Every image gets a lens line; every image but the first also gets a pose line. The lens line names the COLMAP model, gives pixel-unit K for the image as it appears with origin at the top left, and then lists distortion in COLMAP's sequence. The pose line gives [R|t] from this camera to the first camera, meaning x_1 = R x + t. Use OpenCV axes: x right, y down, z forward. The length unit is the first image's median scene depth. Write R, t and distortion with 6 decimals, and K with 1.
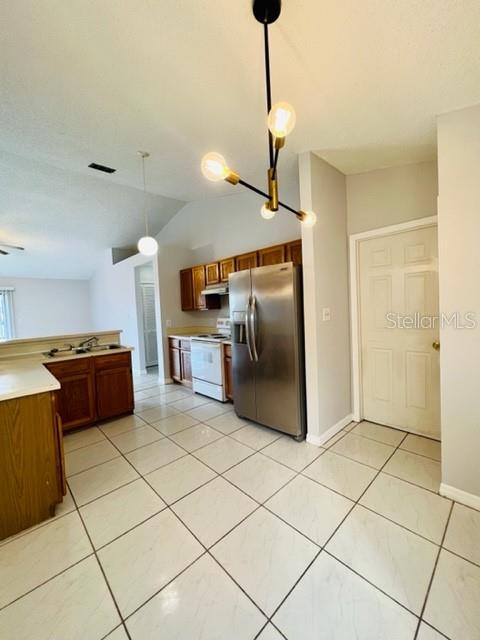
lens RADIAL K [[257.8, 0, 238.8], [0, 257.8, 316.3], [0, 0, 1]] dist [-0.001237, -0.000183]
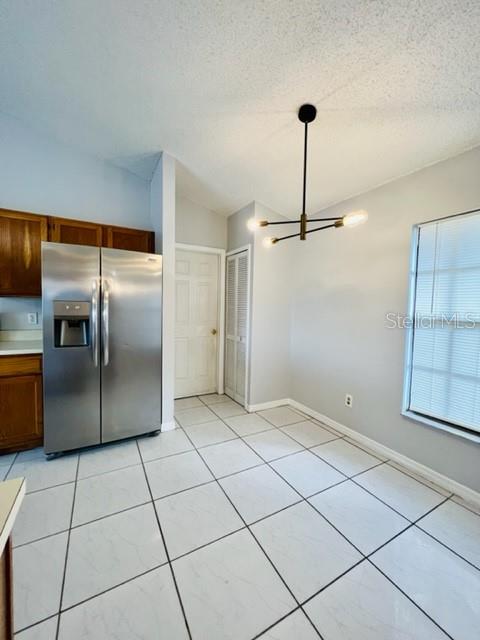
lens RADIAL K [[257.8, 0, 241.9], [0, 257.8, 320.0], [0, 0, 1]] dist [-0.001237, -0.000183]
pose [[0.240585, -0.002005, 0.970626, -0.551099], [0.004916, 0.999988, 0.000847, 0.032658], [-0.970616, 0.004568, 0.240592, 0.366458]]
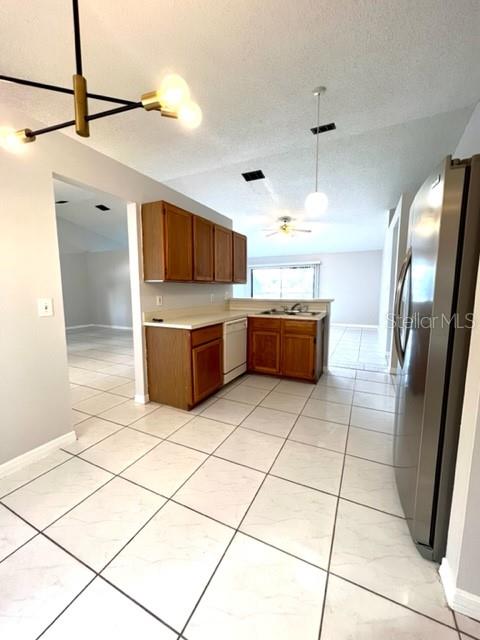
lens RADIAL K [[256.9, 0, 240.9], [0, 256.9, 316.8], [0, 0, 1]] dist [-0.001990, -0.000131]
pose [[0.351116, 0.144747, -0.925076, 0.413257], [-0.048641, 0.989465, 0.136360, 0.004281], [0.935068, -0.002882, 0.354458, 0.441276]]
